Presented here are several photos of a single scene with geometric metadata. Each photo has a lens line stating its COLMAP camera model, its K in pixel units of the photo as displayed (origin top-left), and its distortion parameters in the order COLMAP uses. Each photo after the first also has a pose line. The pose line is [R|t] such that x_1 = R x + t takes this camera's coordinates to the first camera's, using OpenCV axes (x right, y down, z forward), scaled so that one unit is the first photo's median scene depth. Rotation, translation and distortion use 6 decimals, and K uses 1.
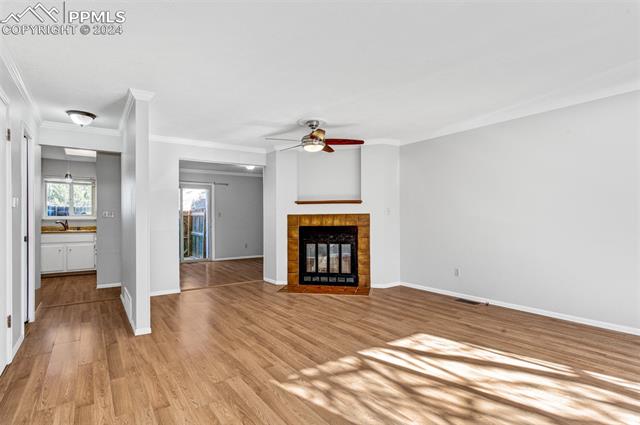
lens RADIAL K [[332.0, 0, 318.4], [0, 332.0, 214.7], [0, 0, 1]] dist [0.002773, -0.000299]
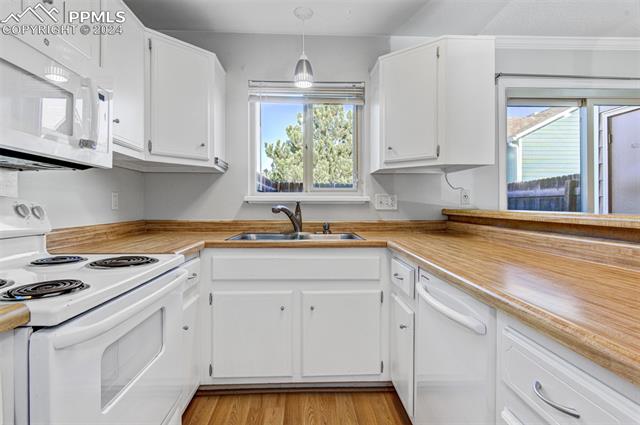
lens RADIAL K [[332.0, 0, 316.6], [0, 332.0, 208.7], [0, 0, 1]] dist [0.002773, -0.000299]
pose [[0.848583, 0.007046, -0.529015, -0.717039], [0.004512, 0.999779, 0.020554, 0.018653], [0.529042, -0.019829, 0.848364, 0.921411]]
